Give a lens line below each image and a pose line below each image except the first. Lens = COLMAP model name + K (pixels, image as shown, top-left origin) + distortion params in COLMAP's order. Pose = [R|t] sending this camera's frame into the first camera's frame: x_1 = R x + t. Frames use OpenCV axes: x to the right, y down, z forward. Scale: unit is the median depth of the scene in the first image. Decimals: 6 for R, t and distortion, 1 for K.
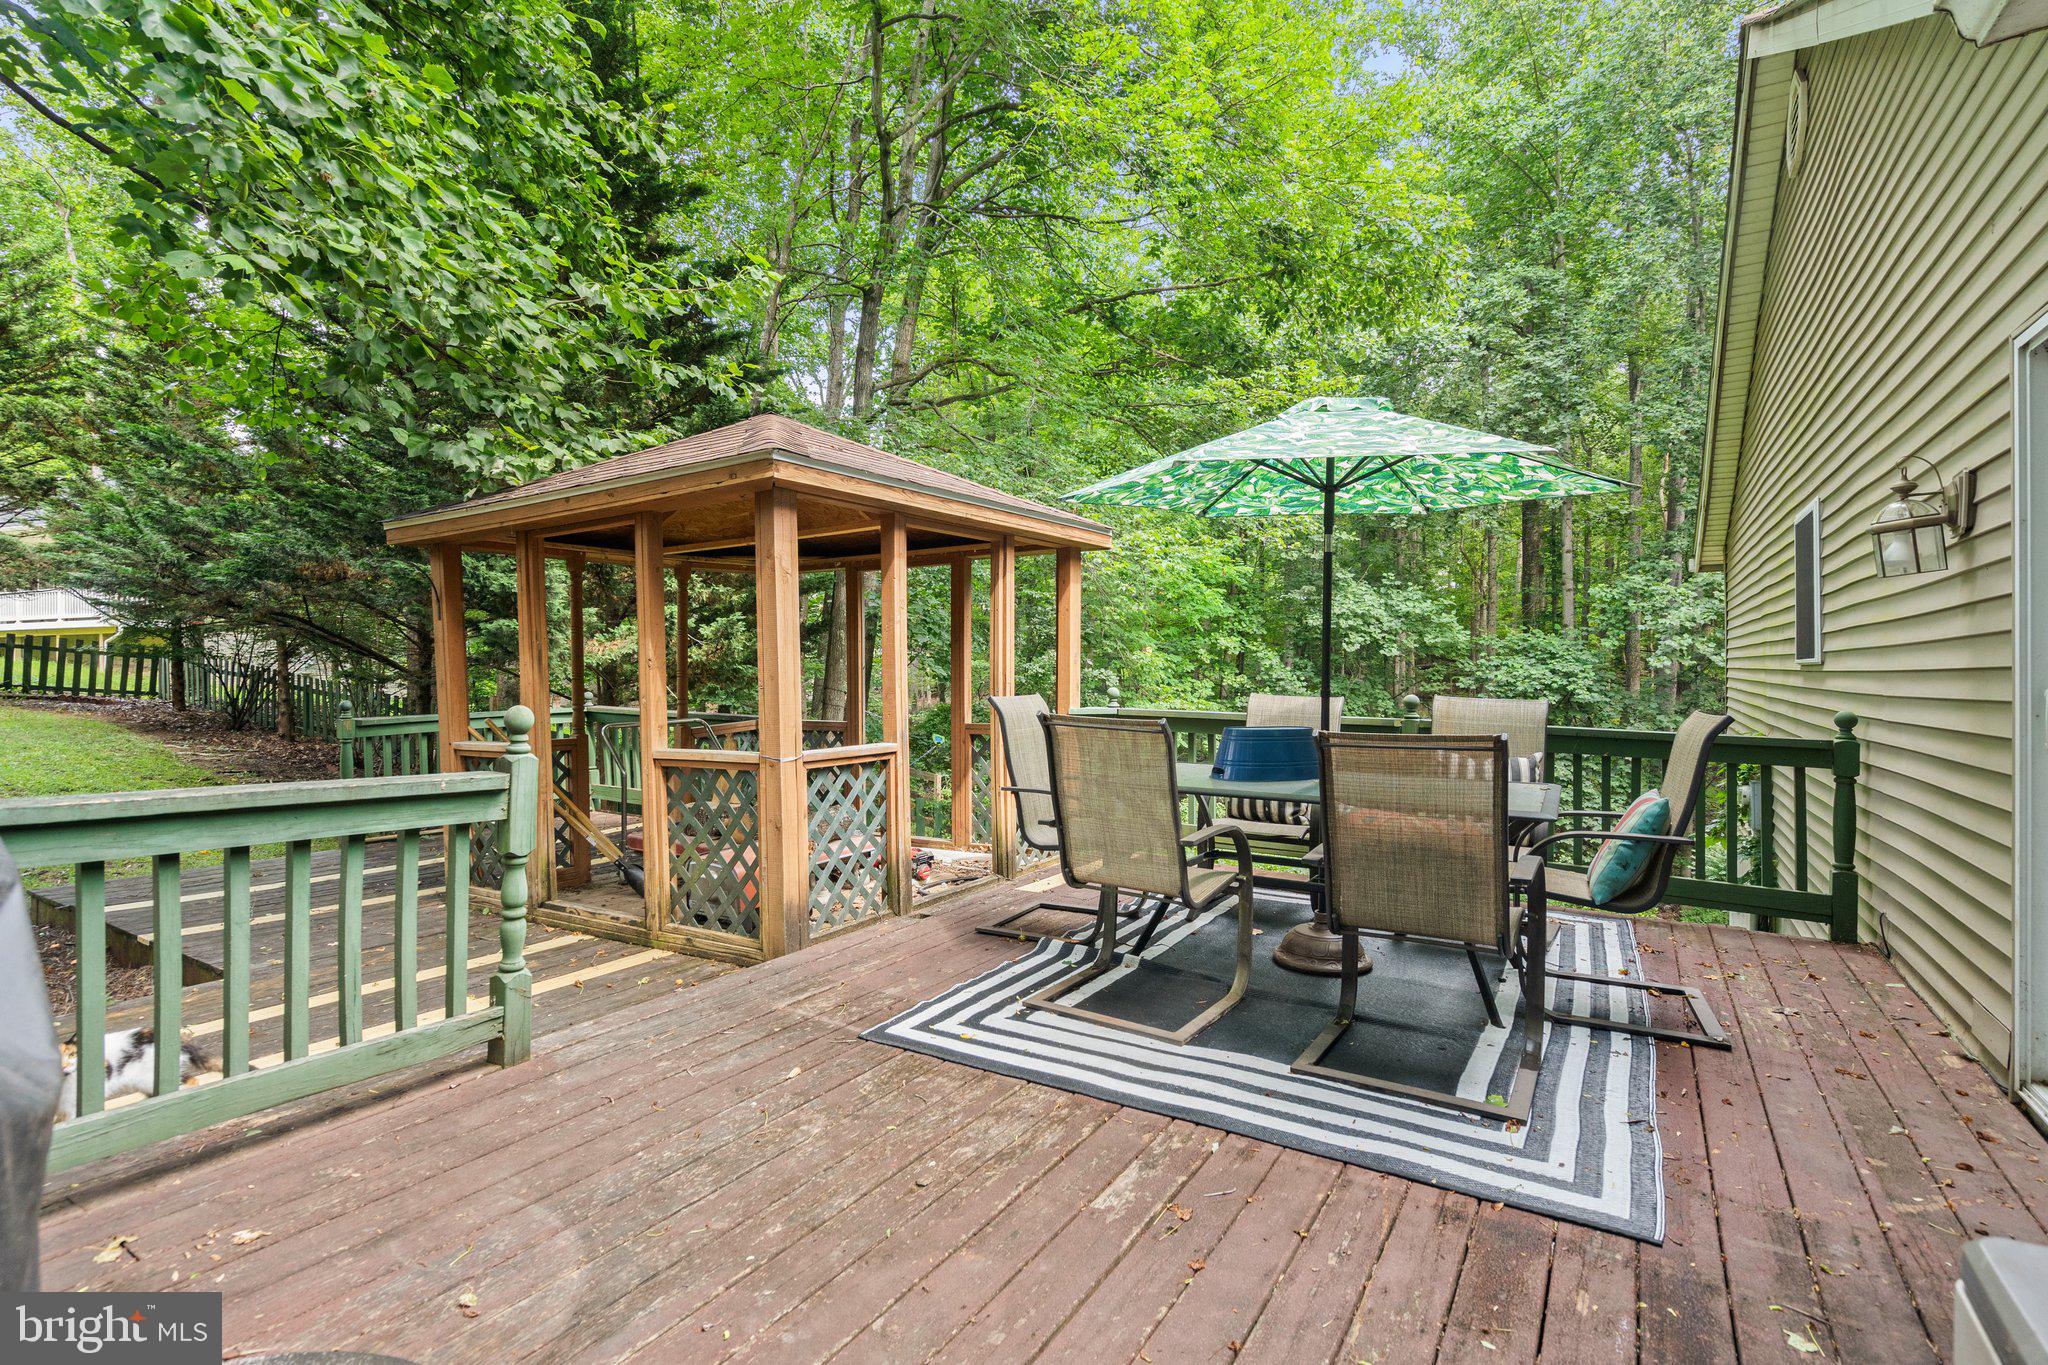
lens RADIAL K [[949.4, 0, 1016.9], [0, 949.4, 685.4], [0, 0, 1]] dist [-0.003800, -0.000188]
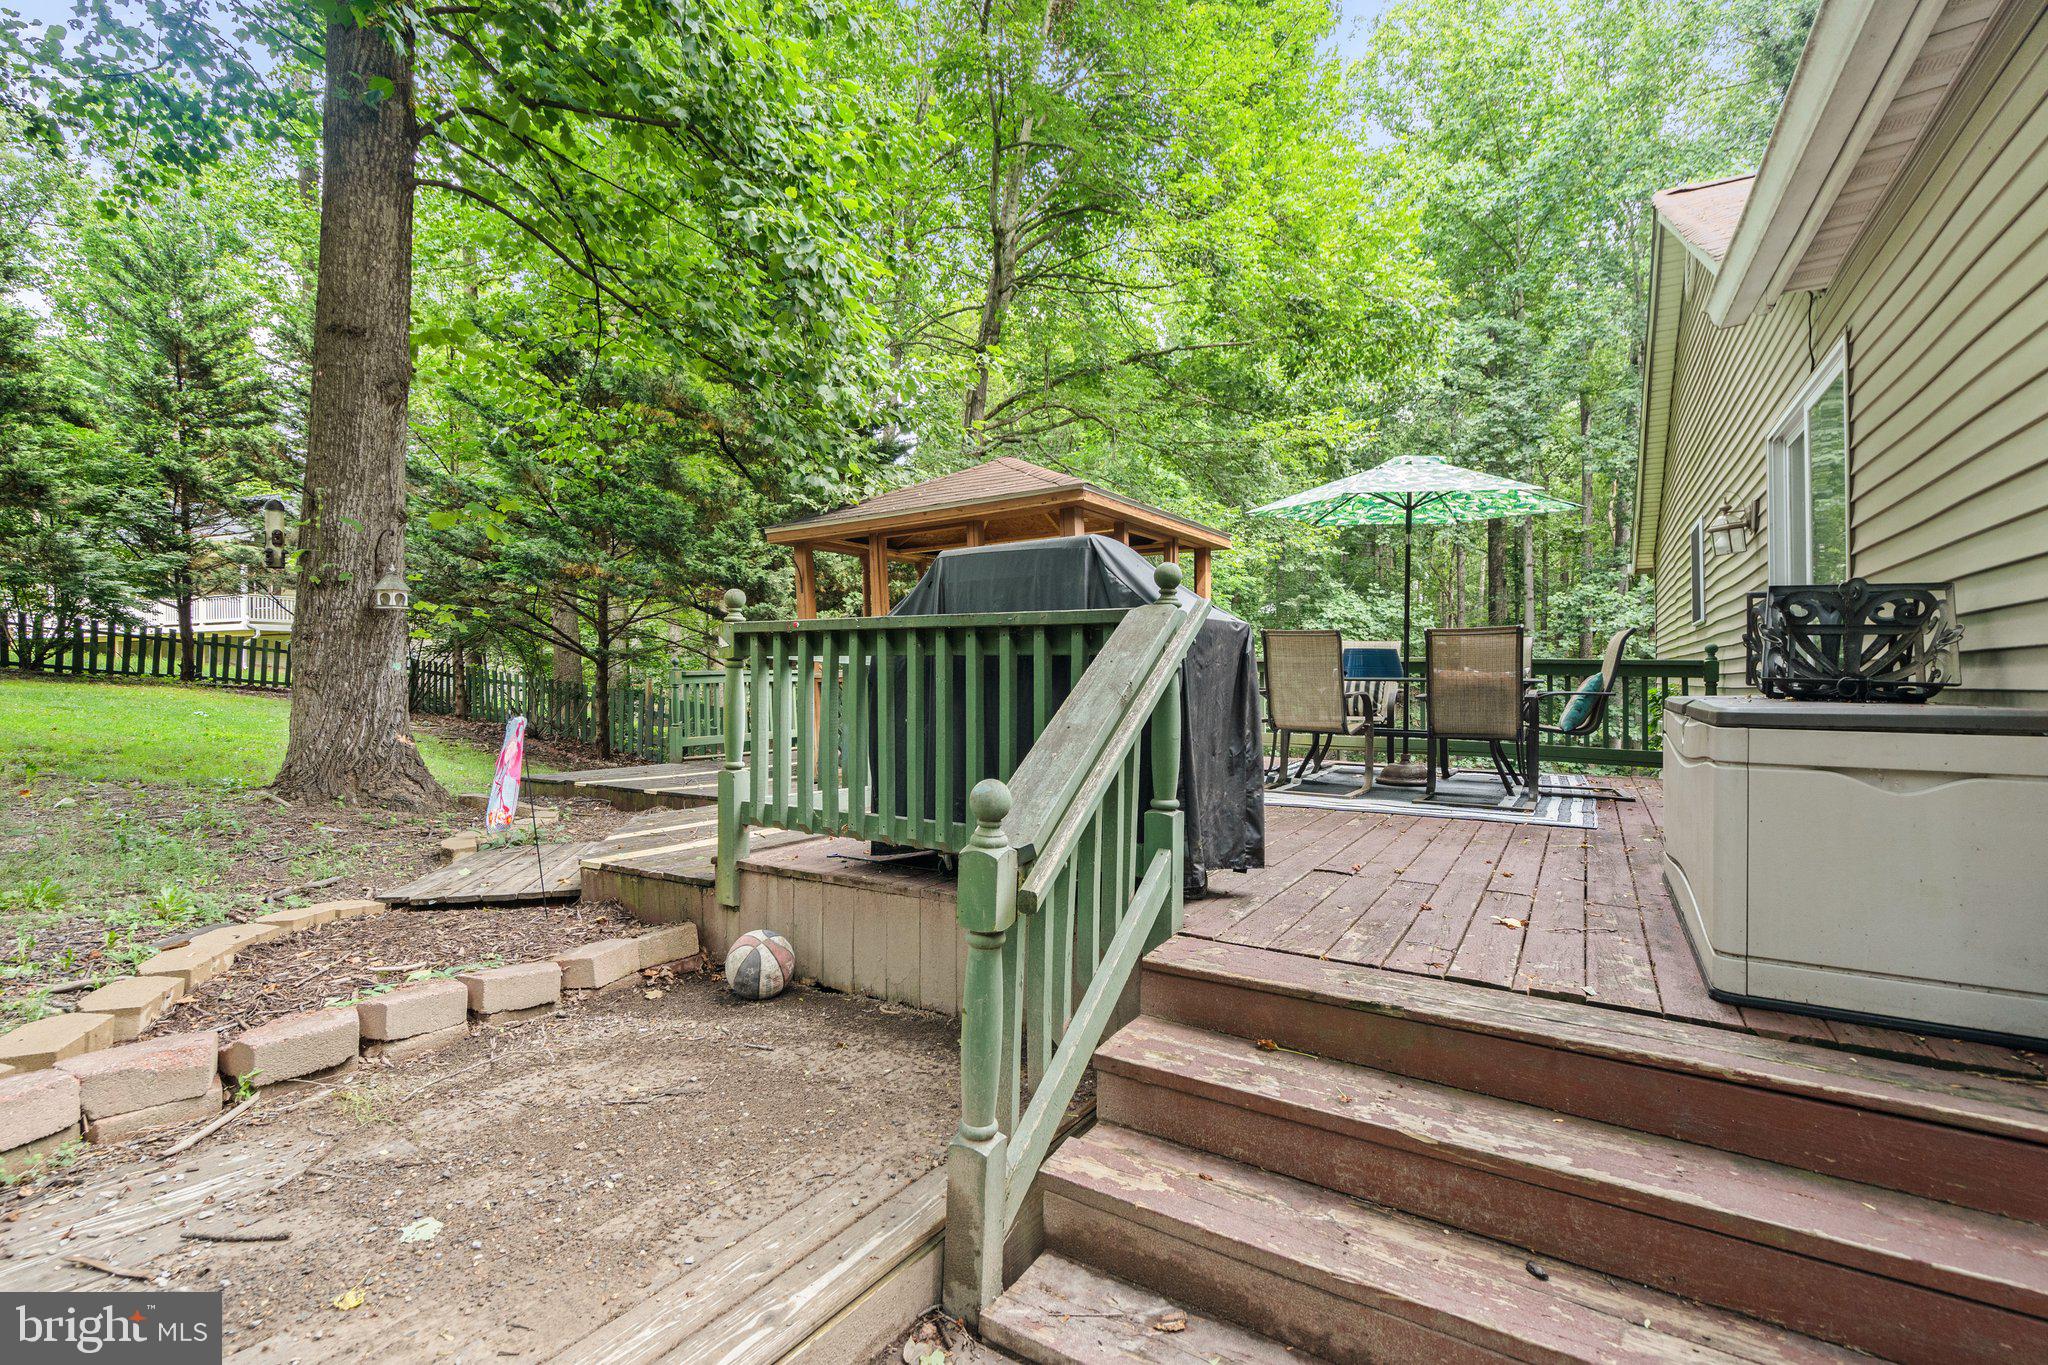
lens RADIAL K [[909.8, 0, 1014.2], [0, 909.8, 689.0], [0, 0, 1]] dist [-0.009162, 0.000353]
pose [[0.999916, -0.000486, 0.012967, -0.064418], [0.000607, 0.999956, -0.009318, 0.021518], [-0.012962, 0.009325, 0.999873, -0.100271]]
